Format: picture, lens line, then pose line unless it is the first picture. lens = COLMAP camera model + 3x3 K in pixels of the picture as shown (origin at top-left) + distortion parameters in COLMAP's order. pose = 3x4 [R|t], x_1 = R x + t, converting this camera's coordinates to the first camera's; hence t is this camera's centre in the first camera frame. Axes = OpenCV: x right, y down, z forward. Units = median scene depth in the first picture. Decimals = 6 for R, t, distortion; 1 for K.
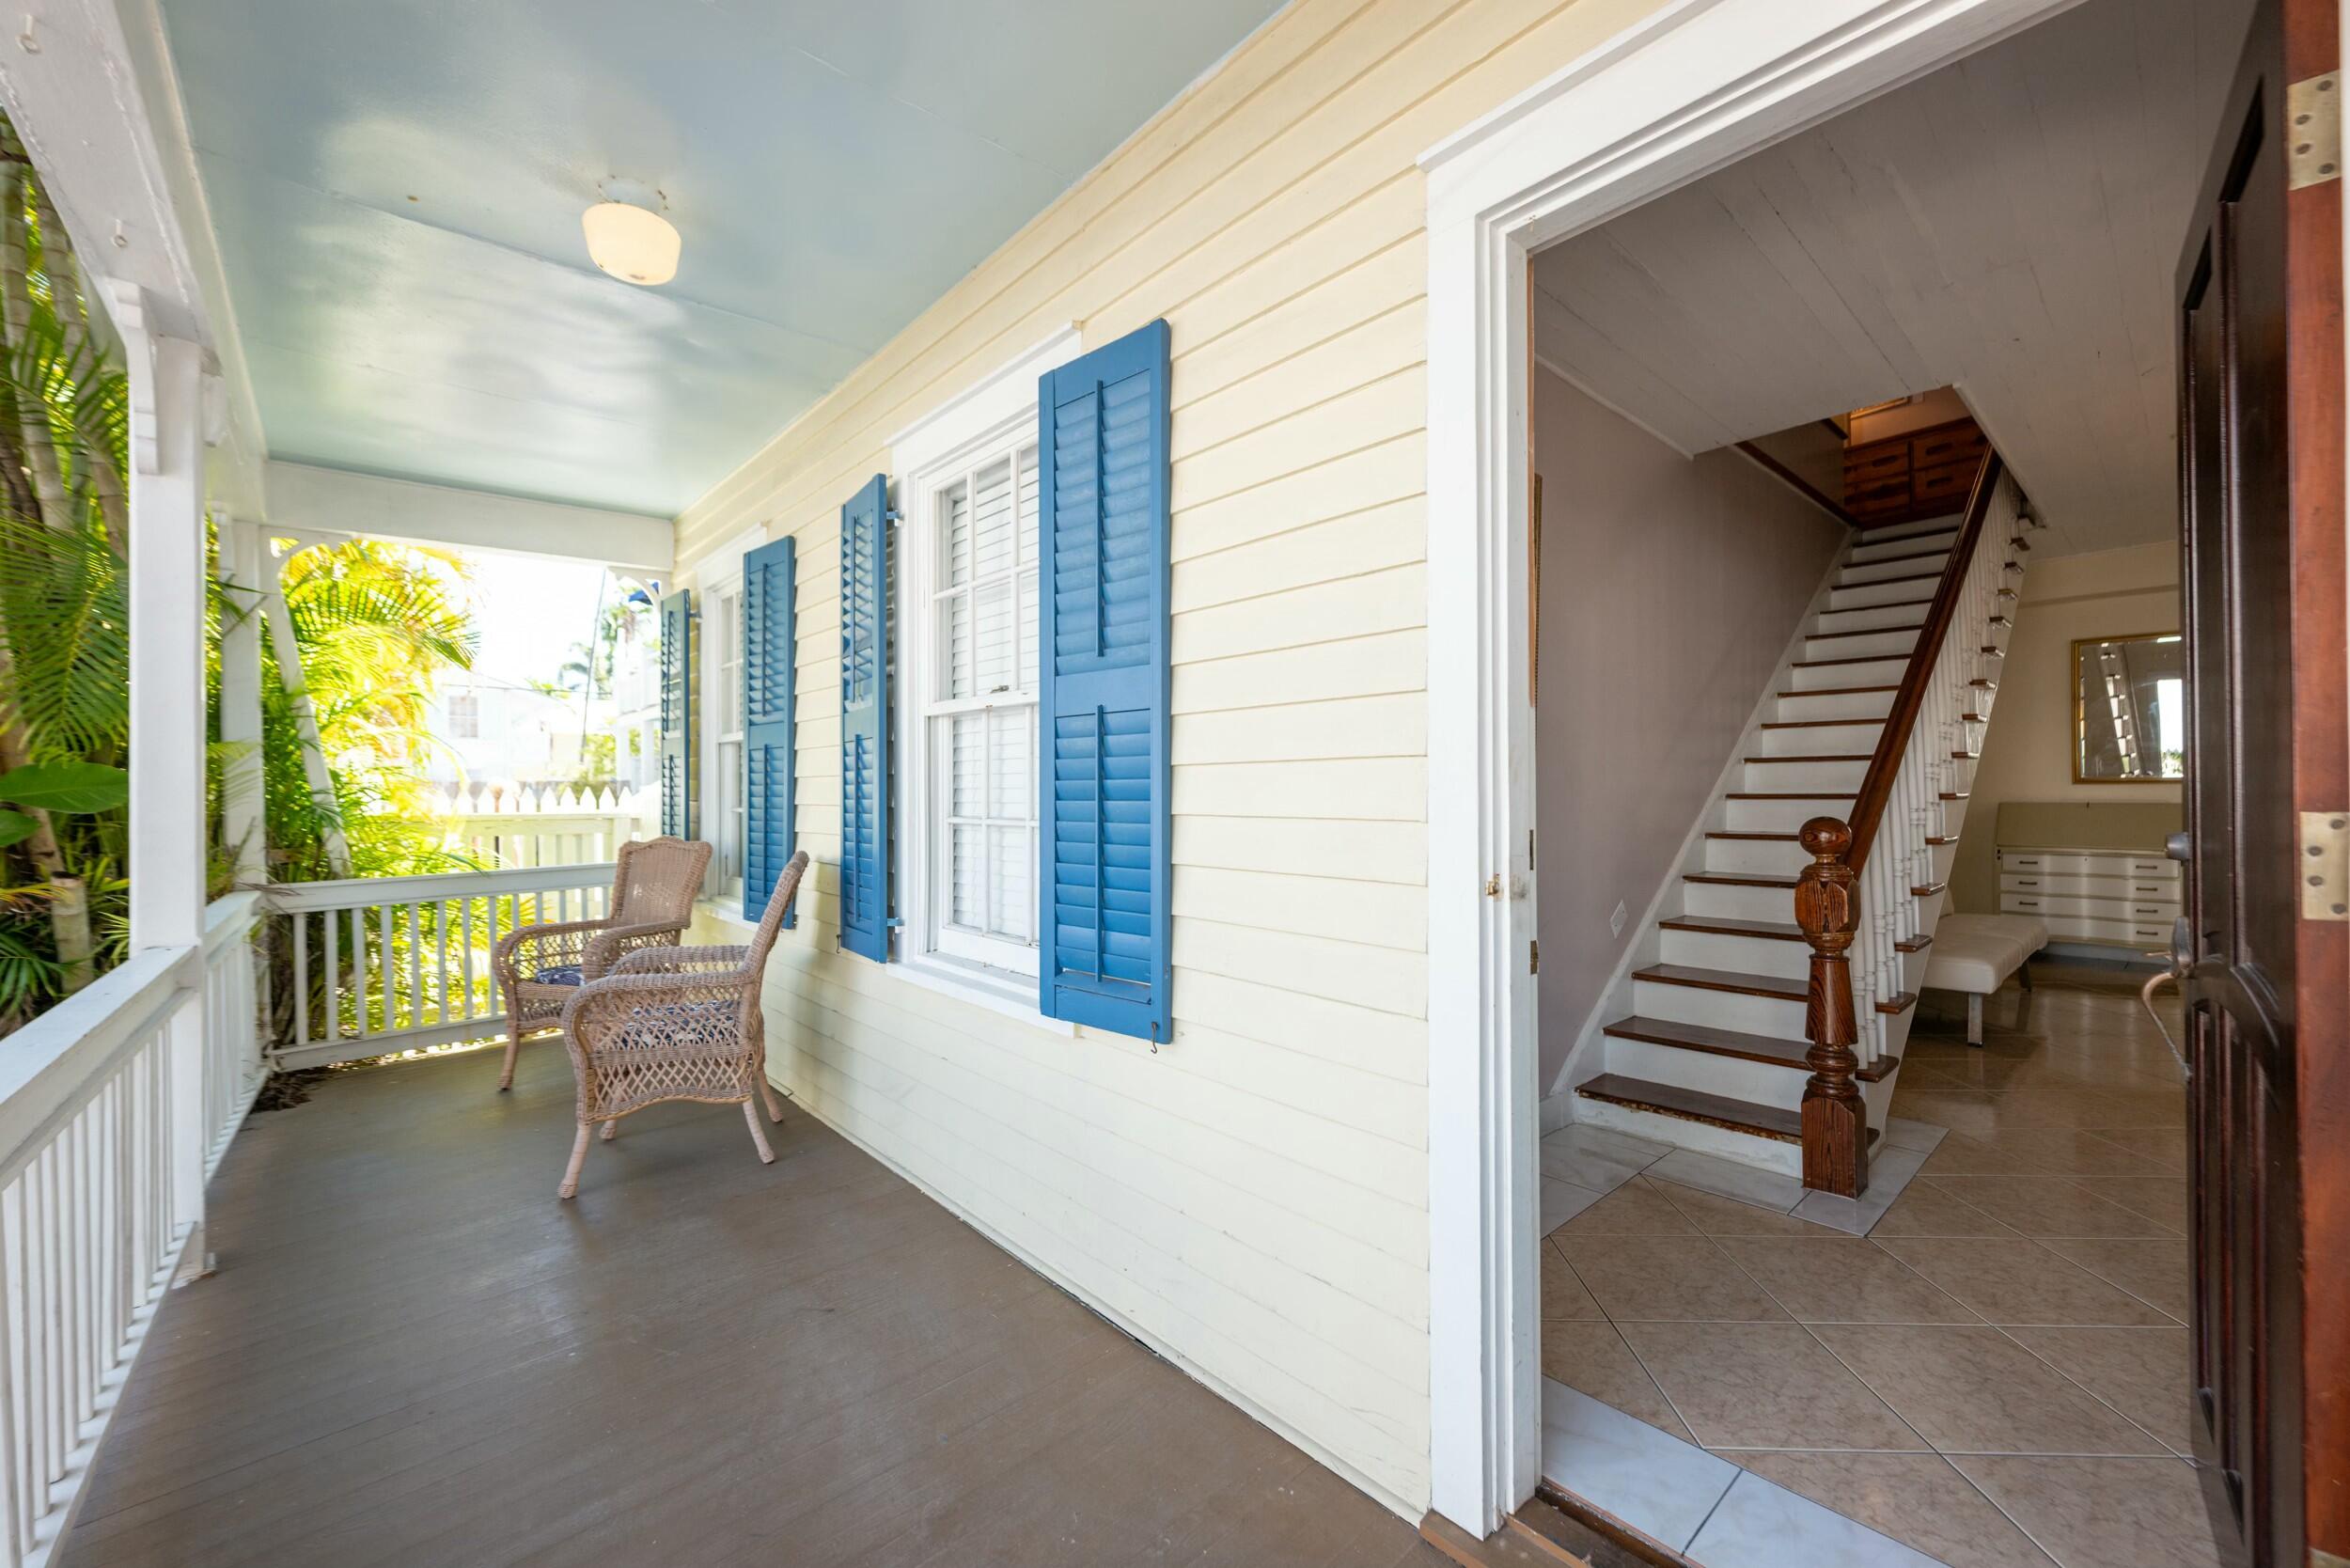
lens RADIAL K [[954.2, 0, 1188.6], [0, 954.2, 787.9], [0, 0, 1]] dist [-0.002065, -0.000595]
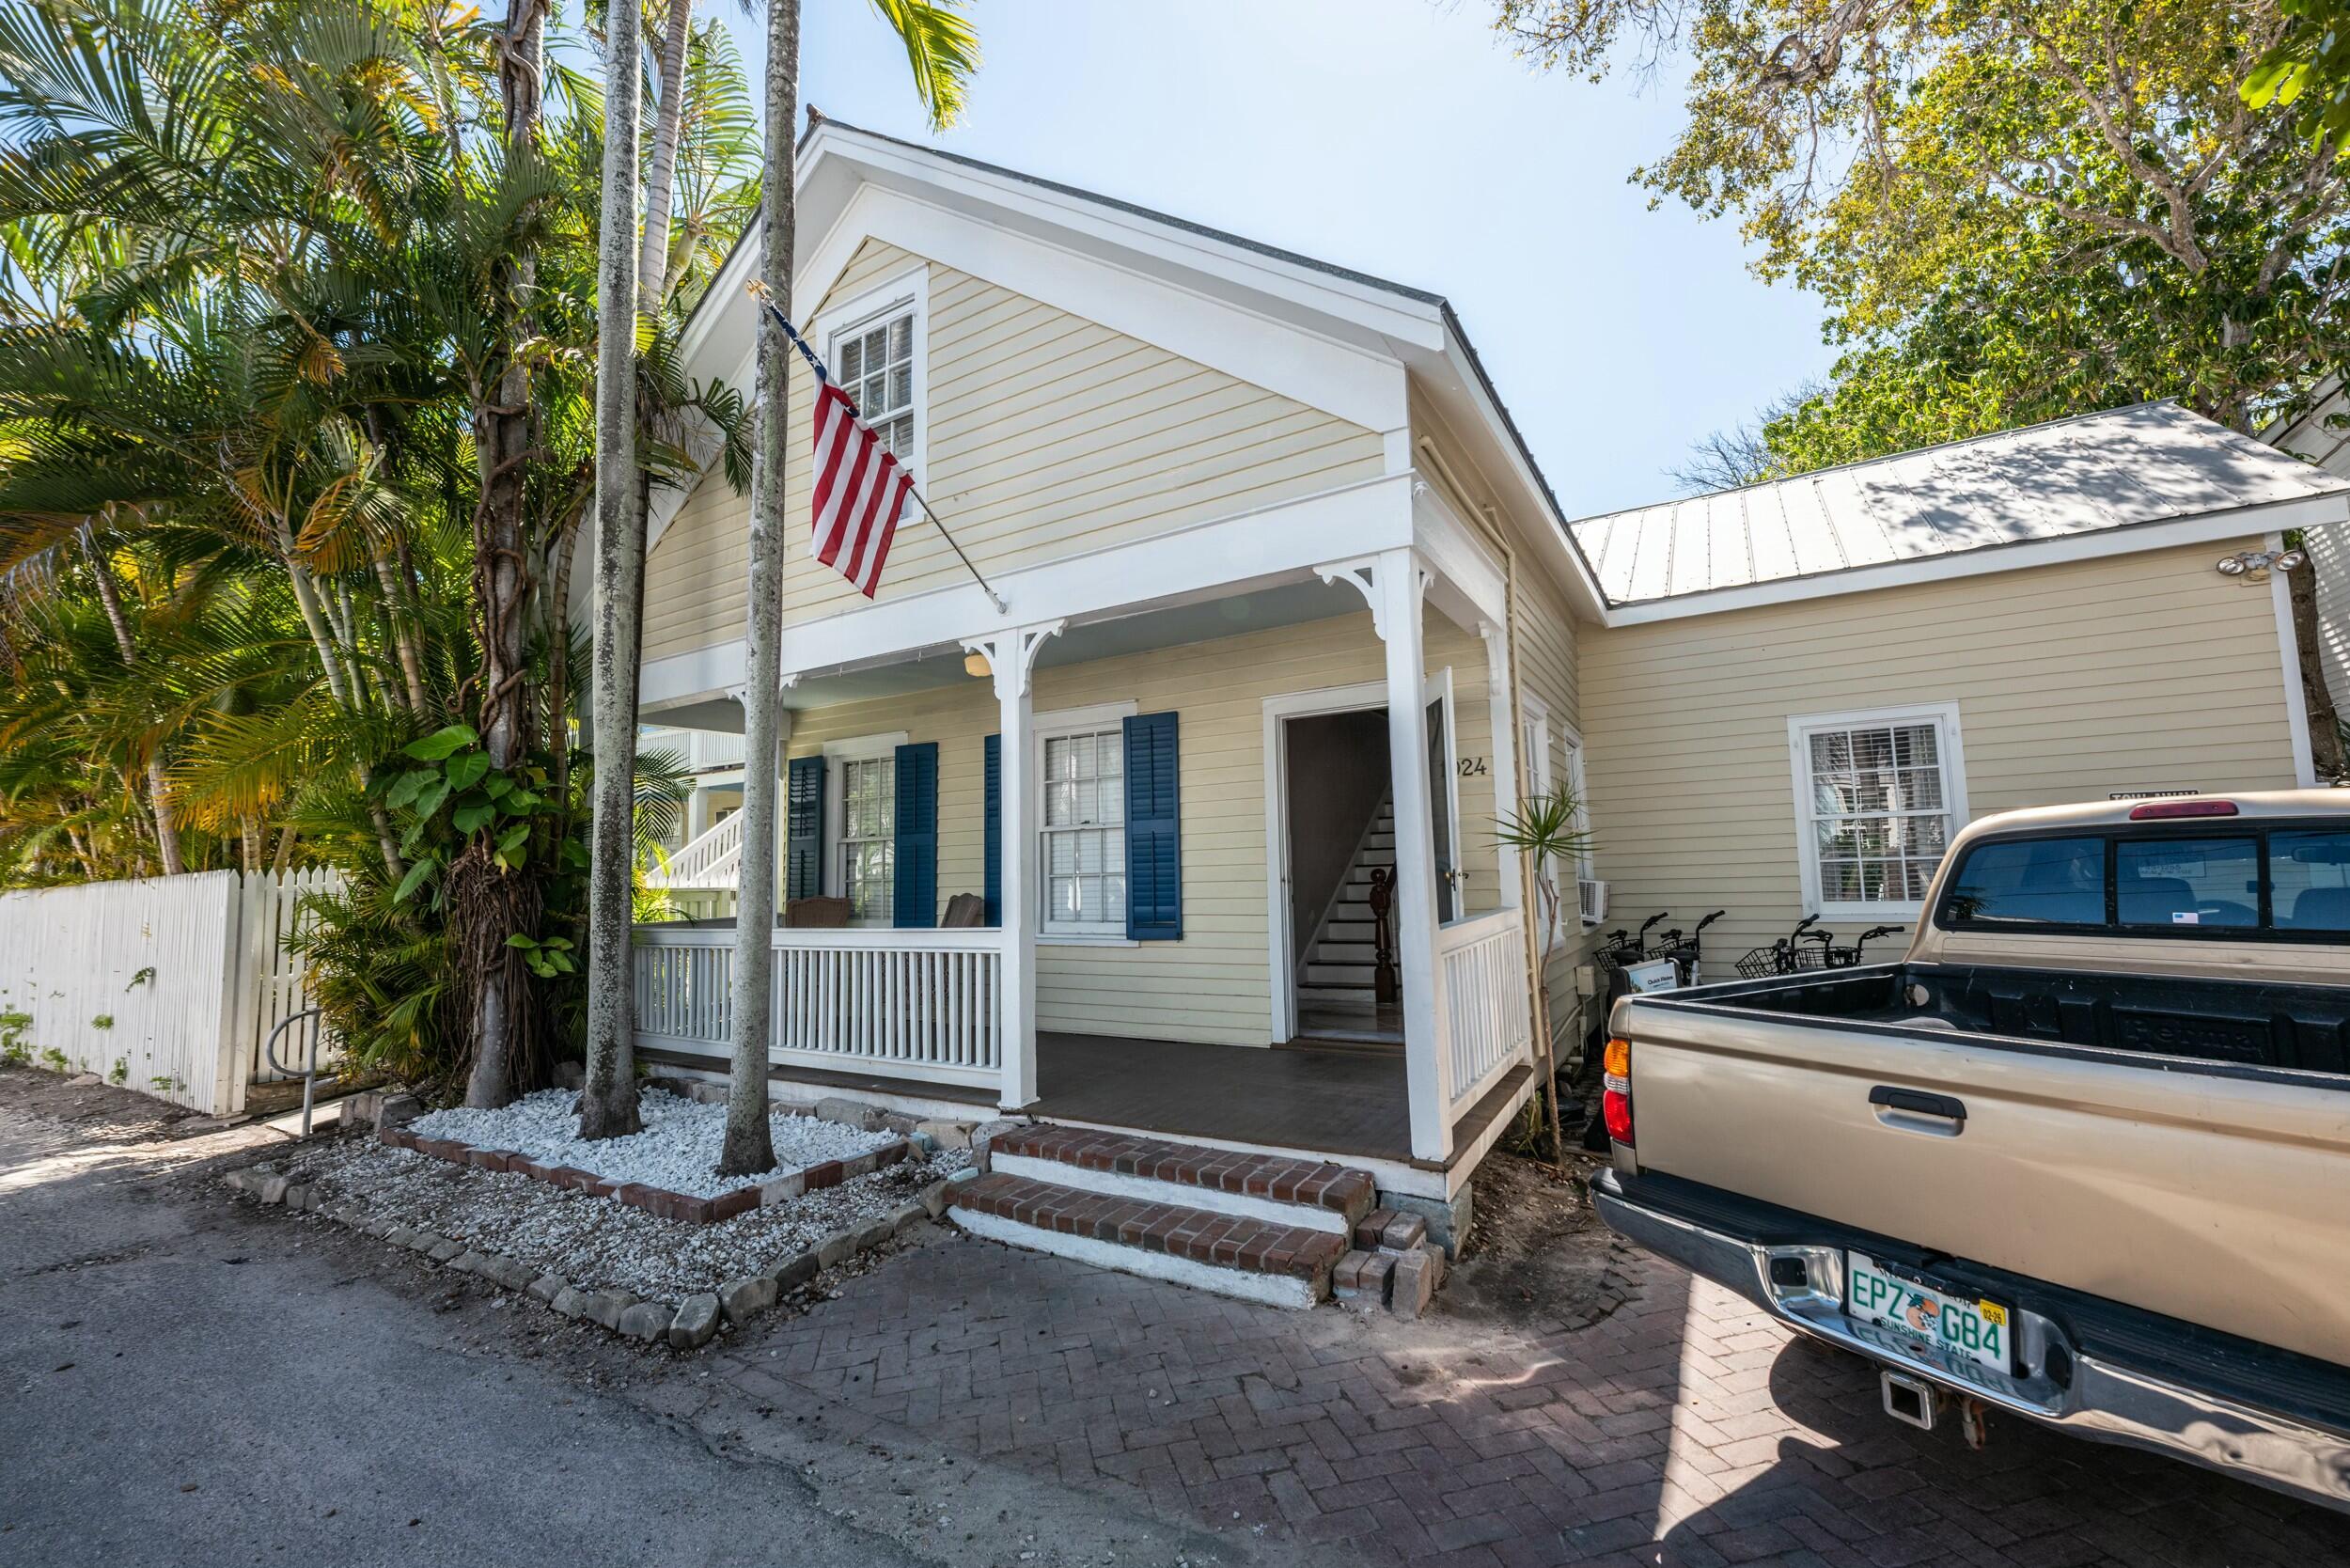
lens RADIAL K [[954.2, 0, 1172.9], [0, 954.2, 792.7], [0, 0, 1]] dist [-0.002065, -0.000595]
pose [[0.960200, 0.010935, 0.279099, -0.624200], [0.015937, 0.995461, -0.093830, 0.054339], [-0.278858, 0.094544, 0.955667, -1.366552]]
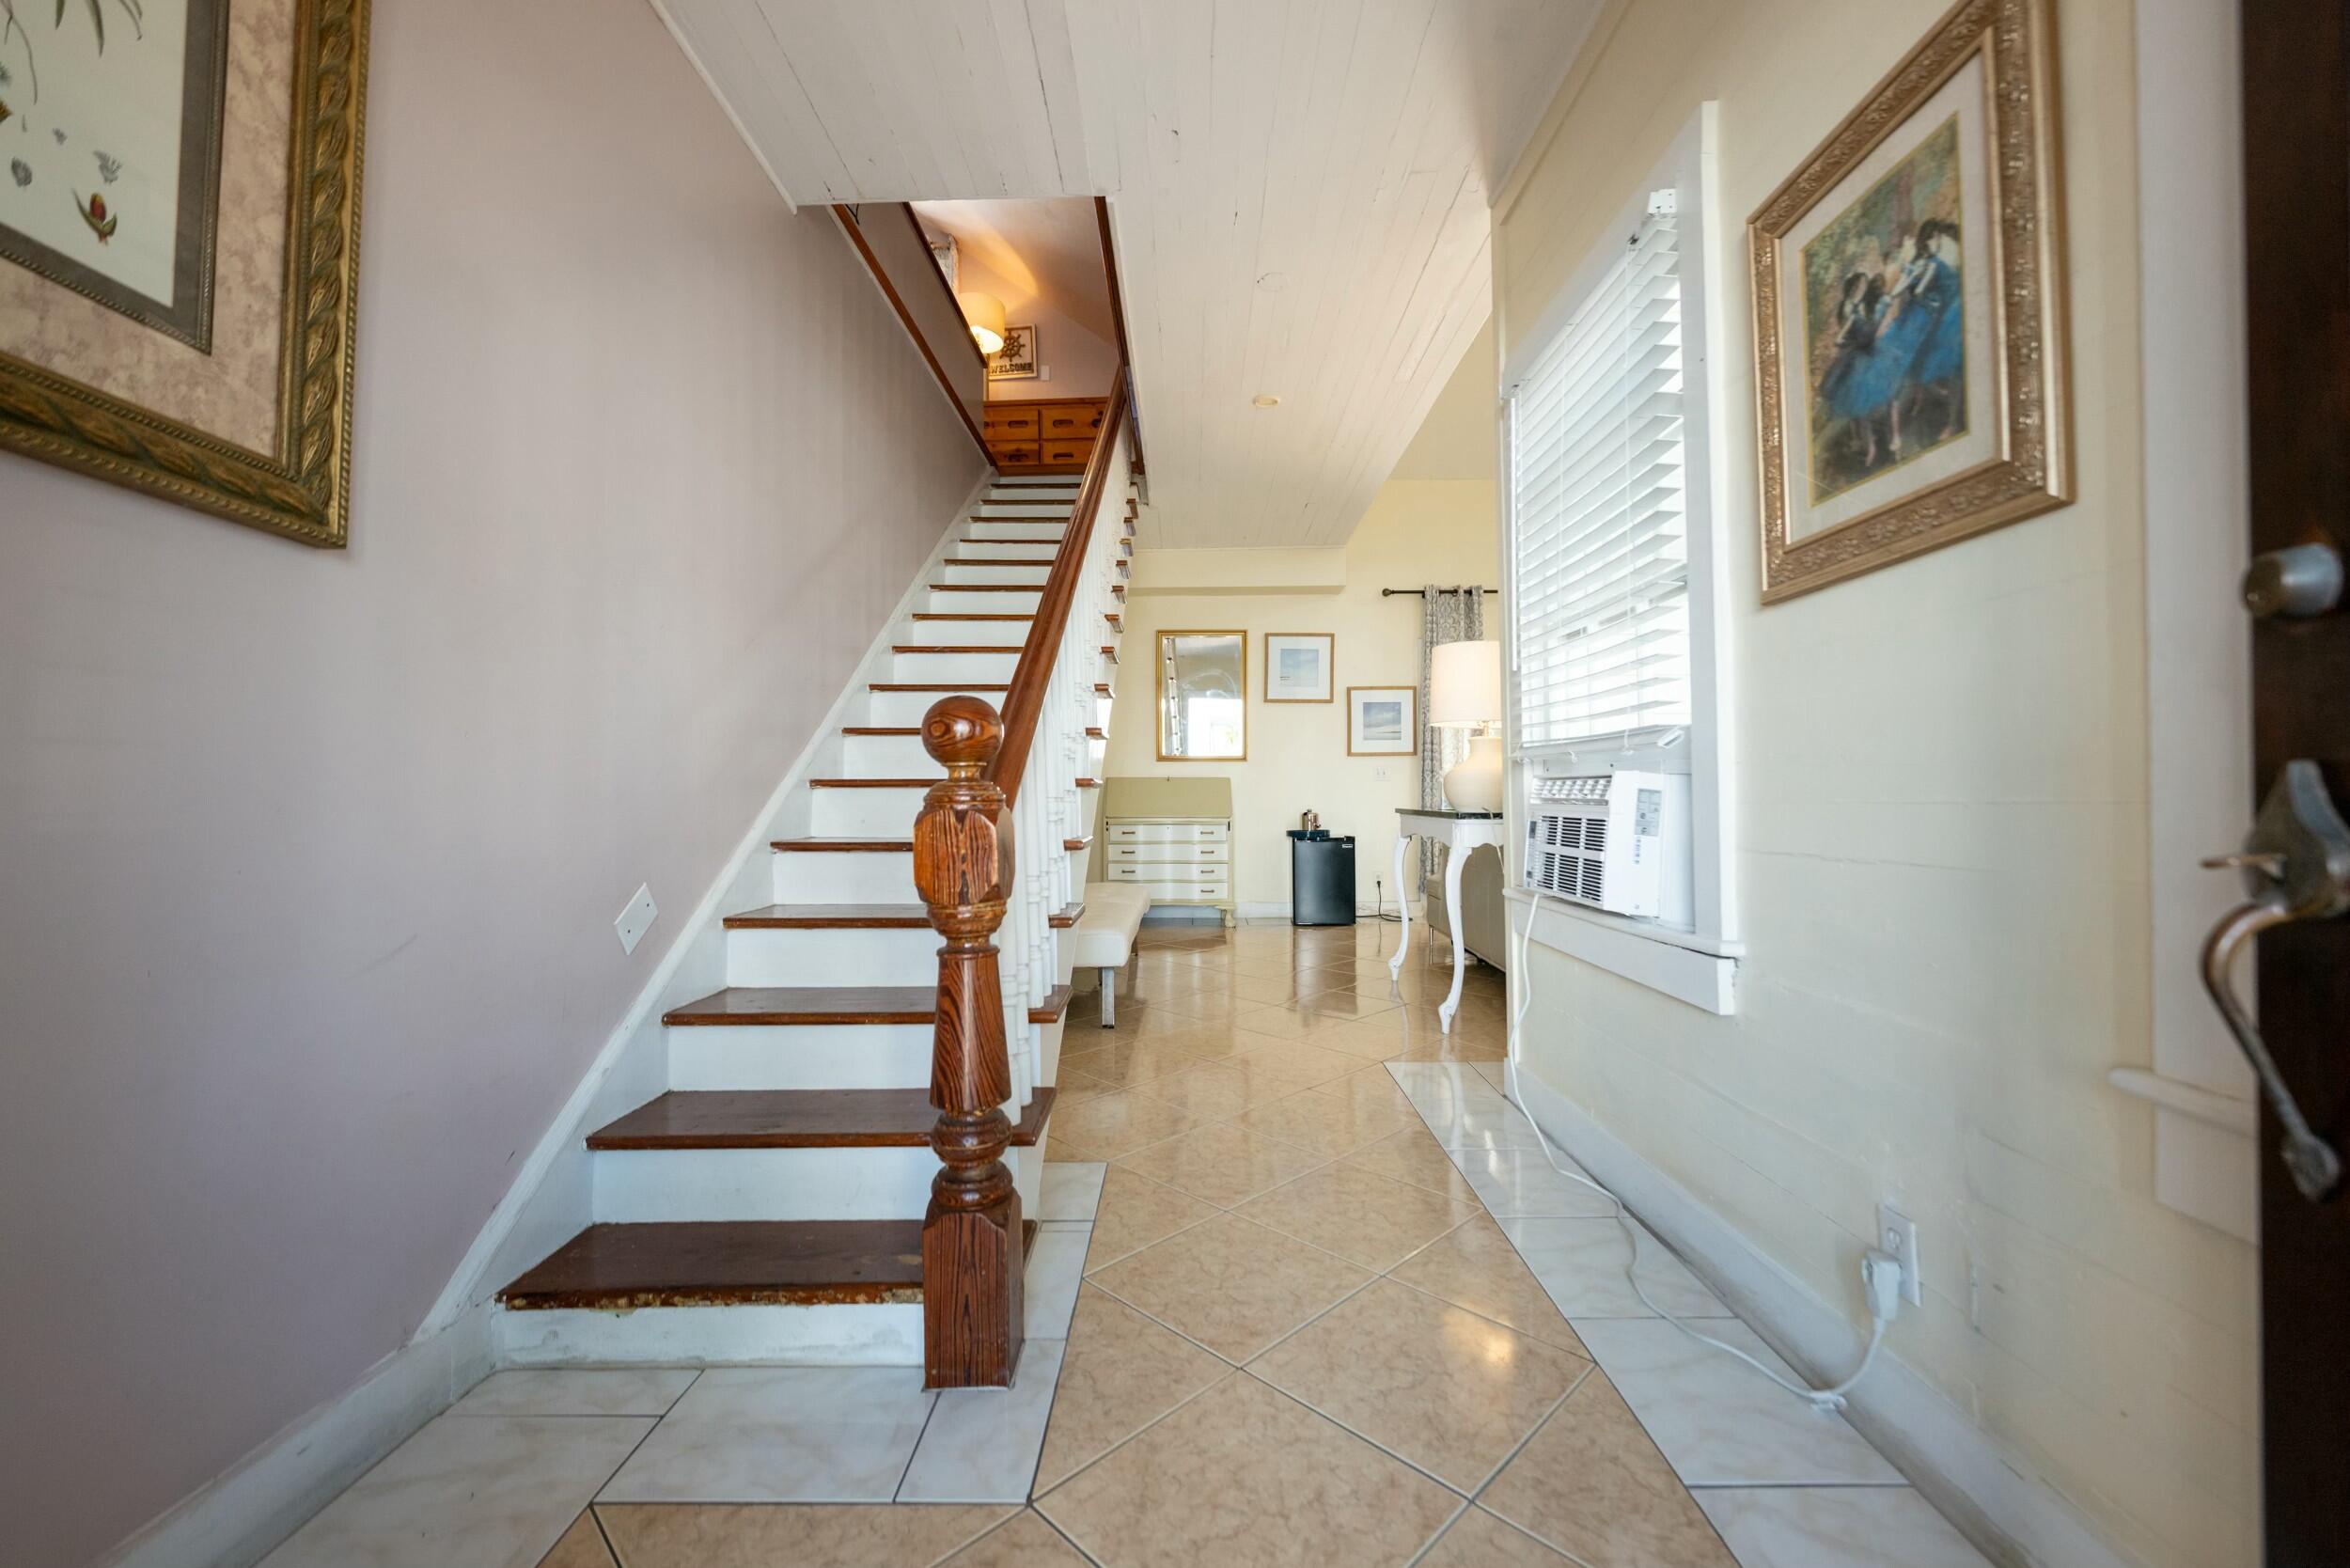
lens RADIAL K [[954.2, 0, 1184.7], [0, 954.2, 793.3], [0, 0, 1]] dist [-0.002065, -0.000595]
pose [[0.685292, 0.004890, 0.728252, 0.315923], [-0.003172, 0.999988, -0.003730, 0.078784], [-0.728261, 0.000246, 0.685299, 0.471230]]
